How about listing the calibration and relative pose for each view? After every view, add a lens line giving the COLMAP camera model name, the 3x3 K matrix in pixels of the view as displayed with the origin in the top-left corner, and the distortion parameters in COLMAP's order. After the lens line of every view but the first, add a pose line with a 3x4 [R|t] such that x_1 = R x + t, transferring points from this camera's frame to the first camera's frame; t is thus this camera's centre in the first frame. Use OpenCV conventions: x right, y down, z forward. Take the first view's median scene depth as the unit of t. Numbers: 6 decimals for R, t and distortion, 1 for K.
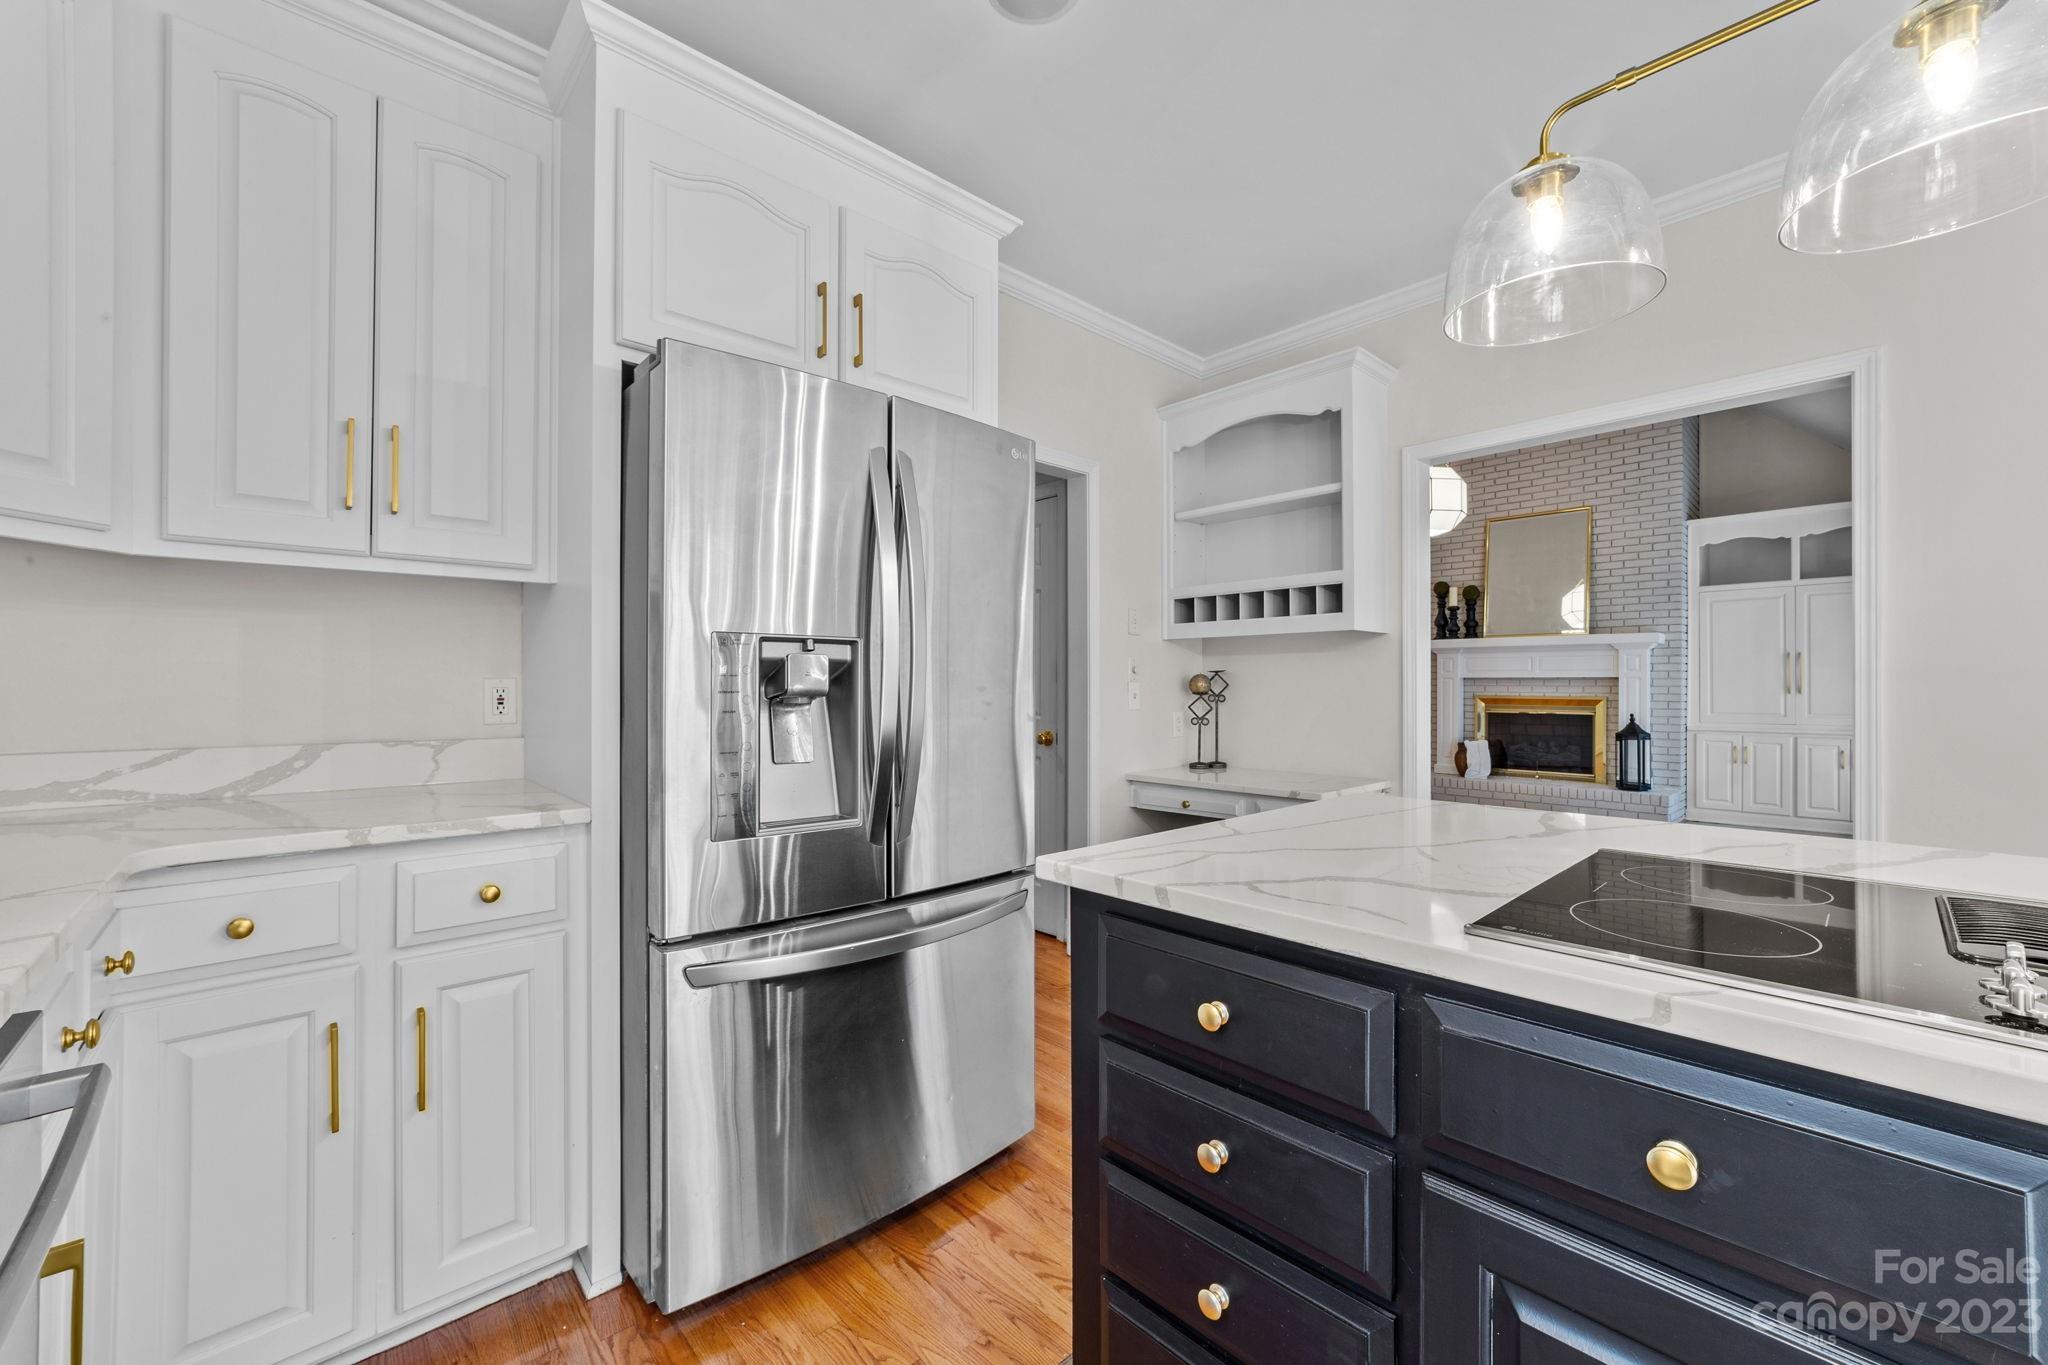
lens RADIAL K [[812.3, 0, 1028.6], [0, 812.3, 681.2], [0, 0, 1]] dist [-0.020872, 0.007445]
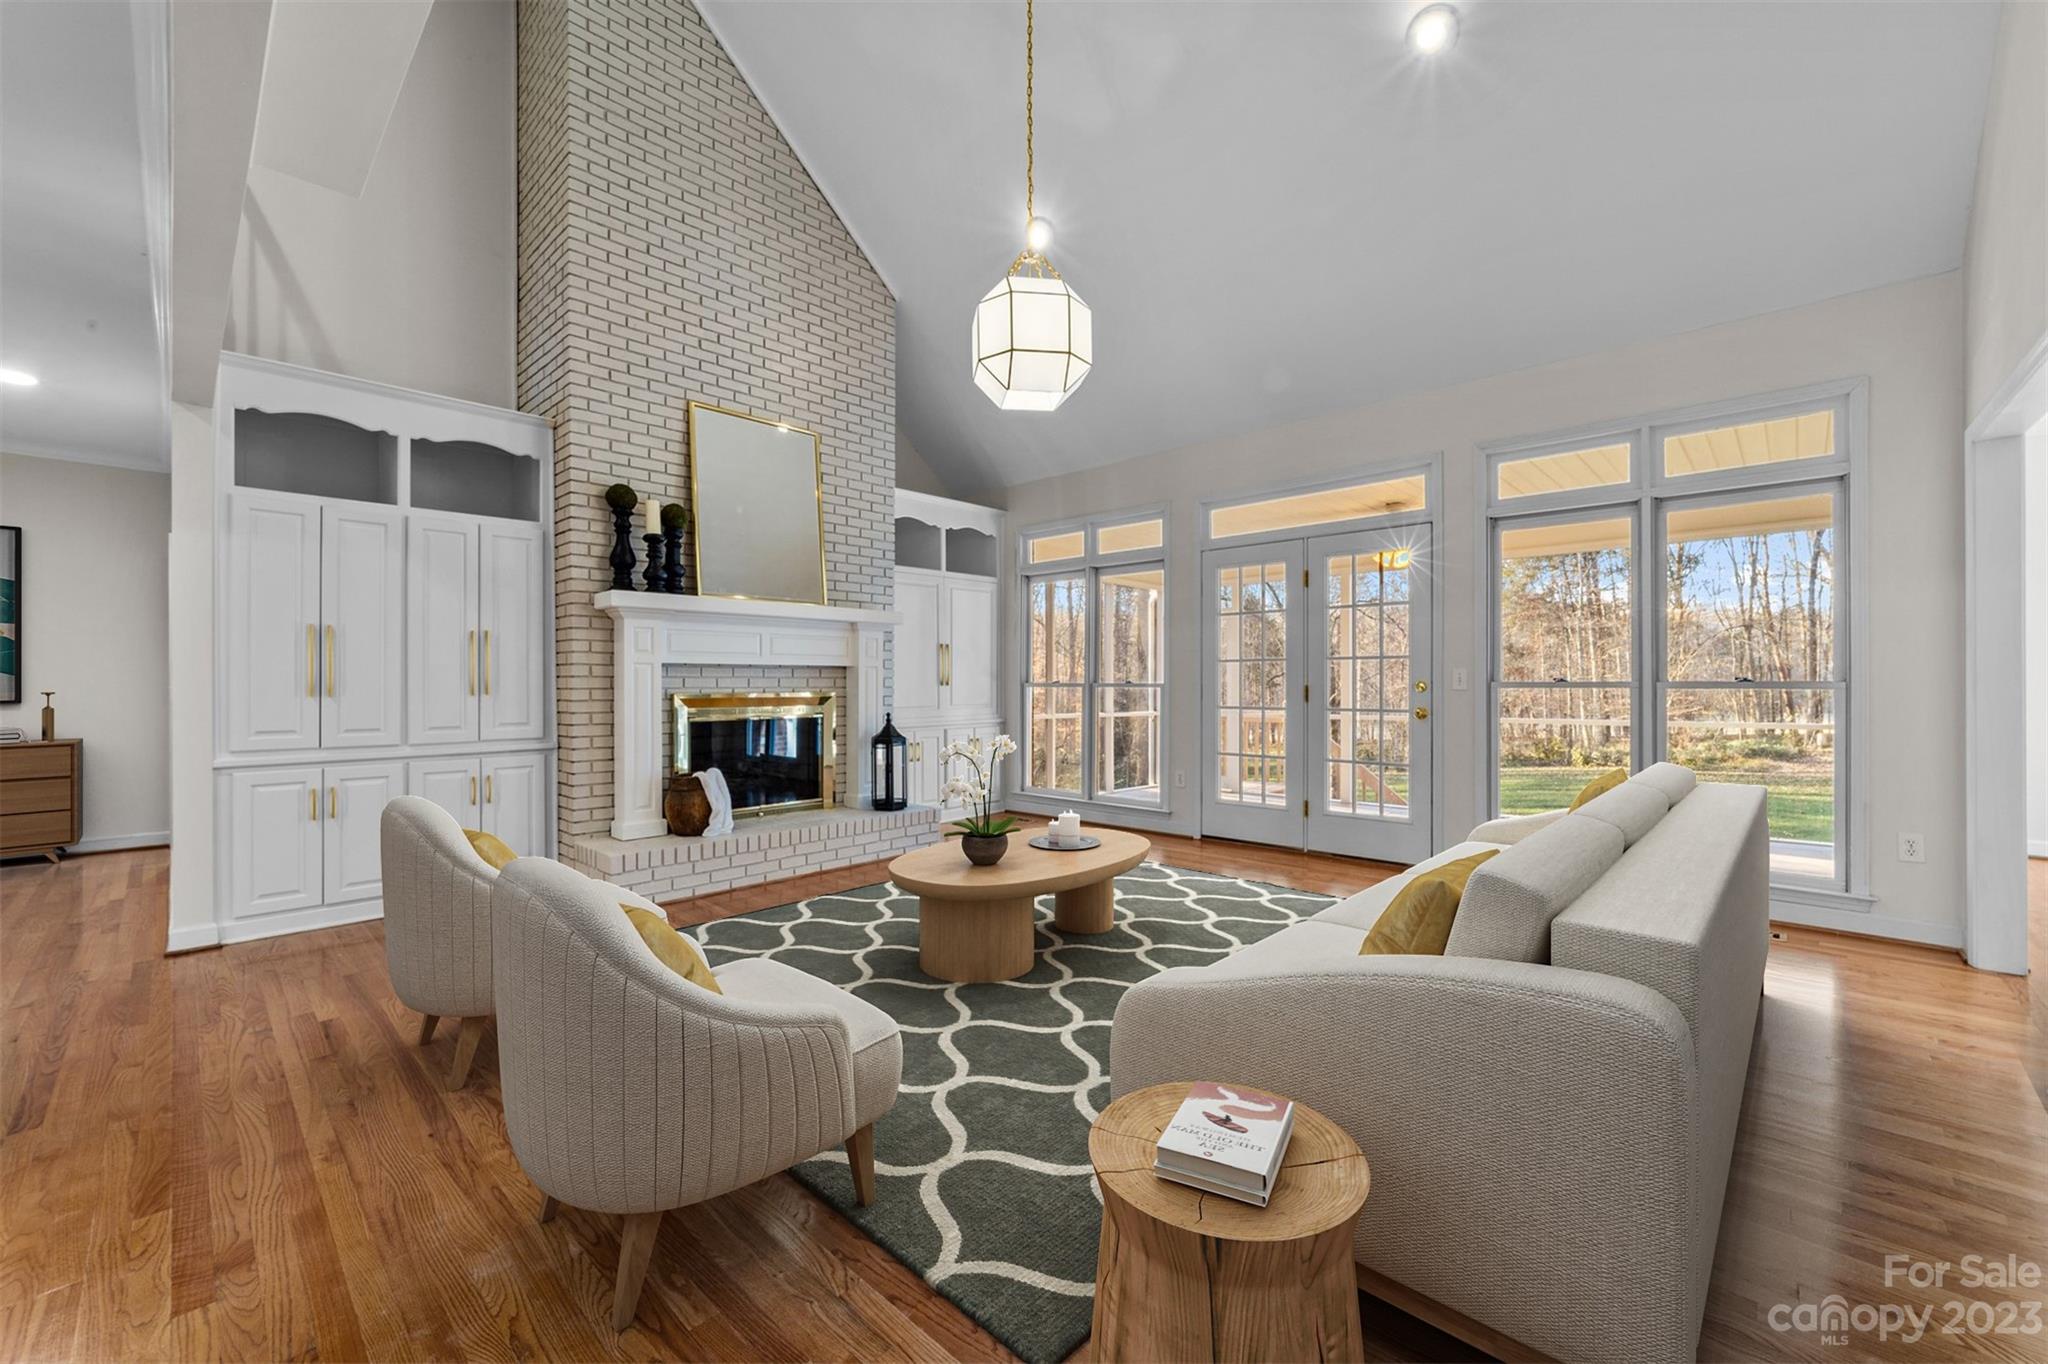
lens RADIAL K [[815.4, 0, 1024.0], [0, 815.4, 682.0], [0, 0, 1]] dist [-0.019351, 0.006314]
pose [[-0.061010, -0.004764, 0.998126, -0.120085], [-0.005380, 0.999976, 0.004444, 0.013140], [-0.998123, -0.005099, -0.061034, 1.996518]]
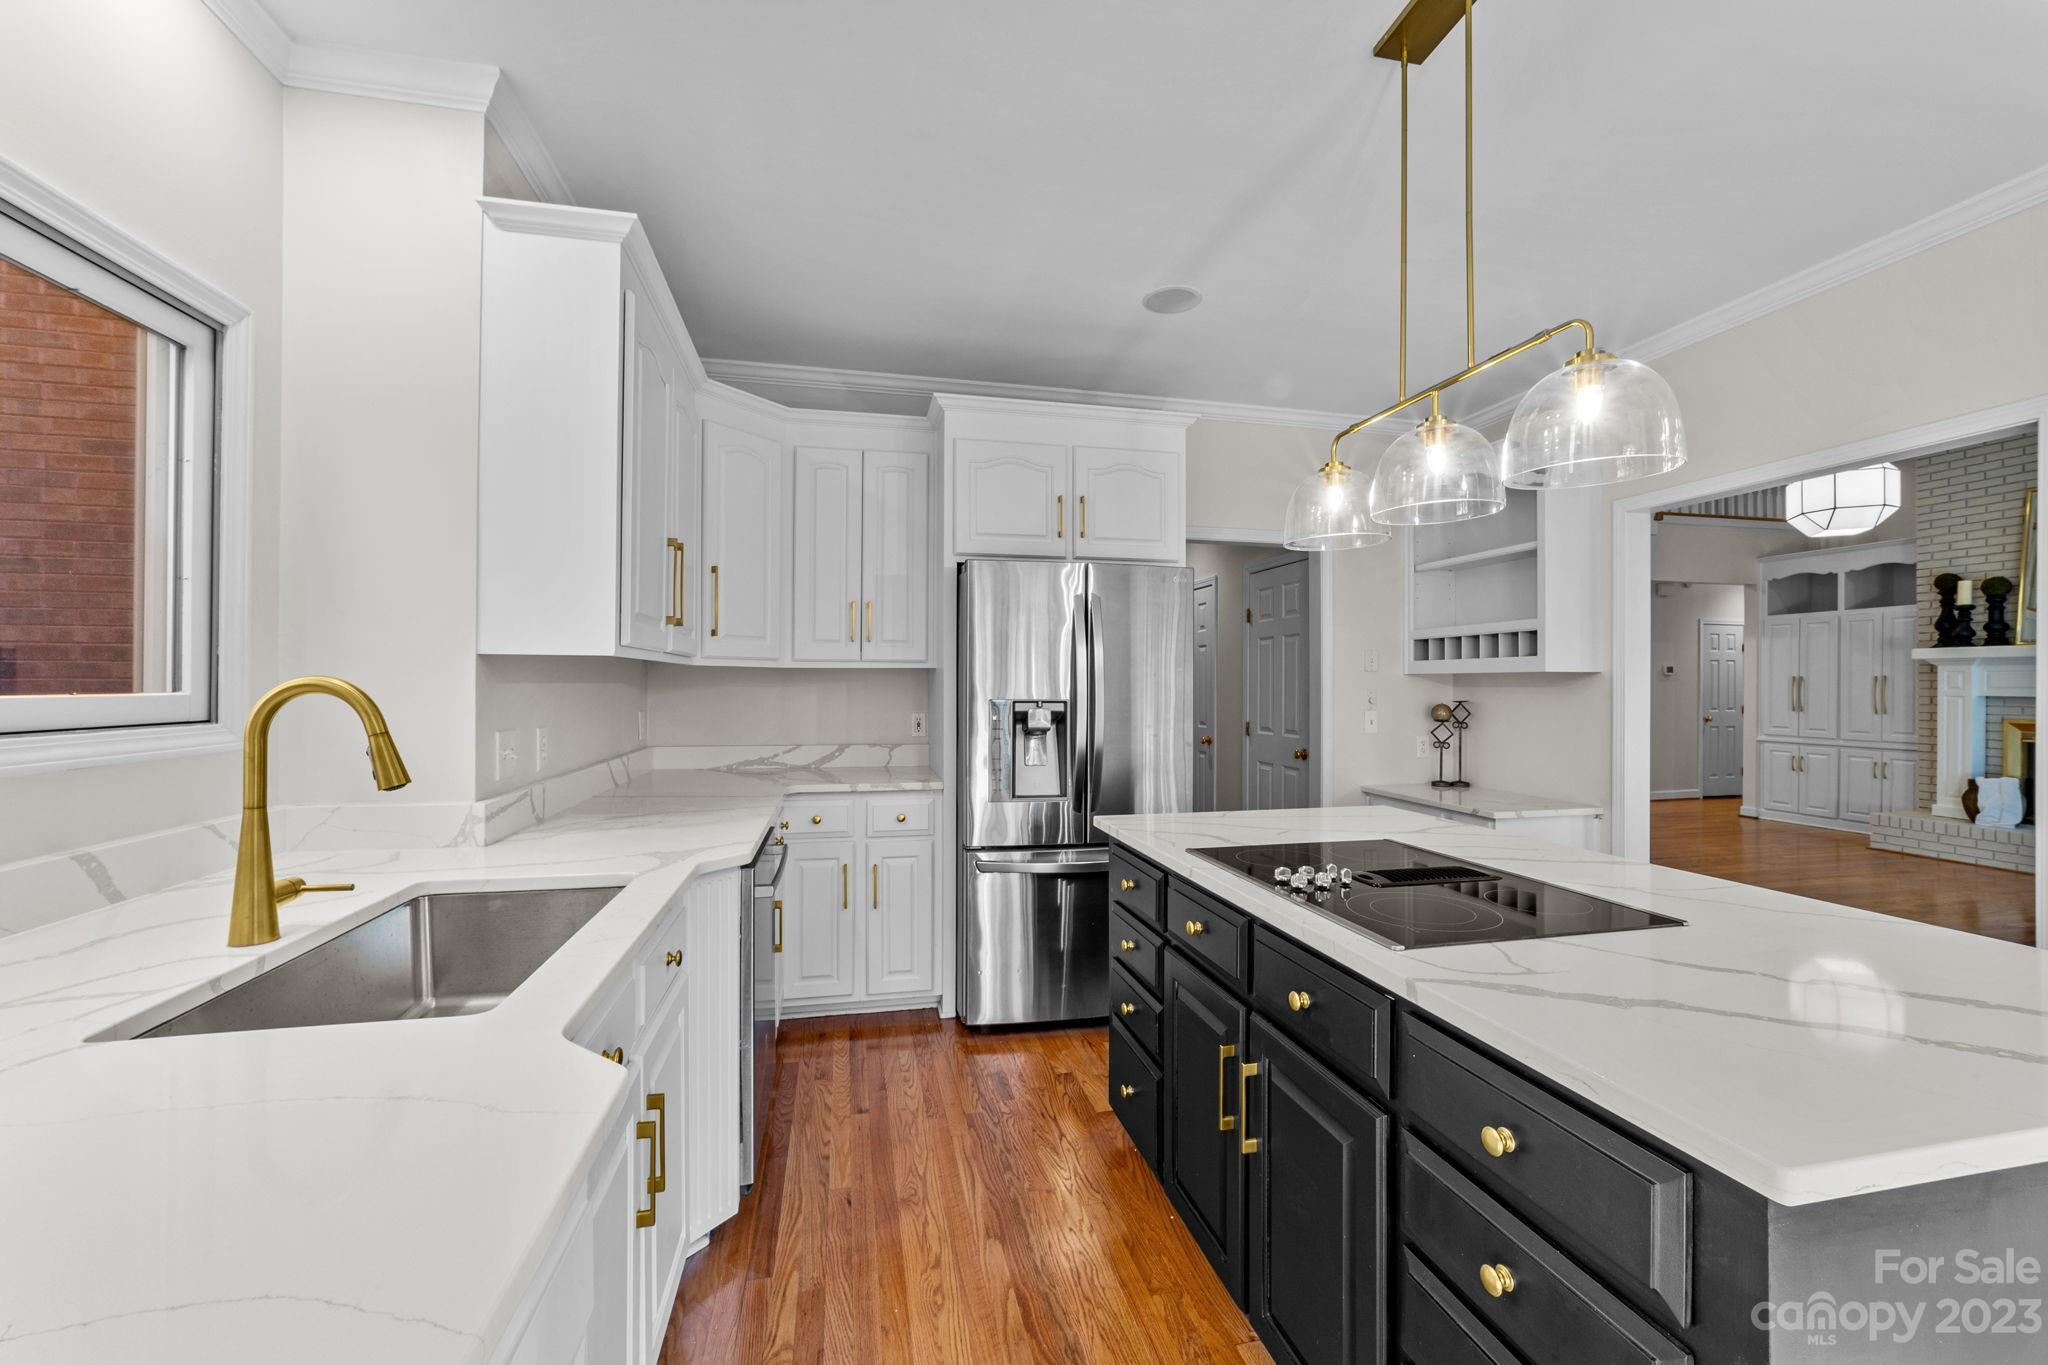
lens RADIAL K [[815.4, 0, 1024.0], [0, 815.4, 682.5], [0, 0, 1]] dist [-0.019351, 0.006314]
pose [[0.863127, 0.001657, -0.504984, 0.340182], [0.000173, 0.999994, 0.003577, -0.052048], [0.504987, -0.003175, 0.863121, -0.343402]]
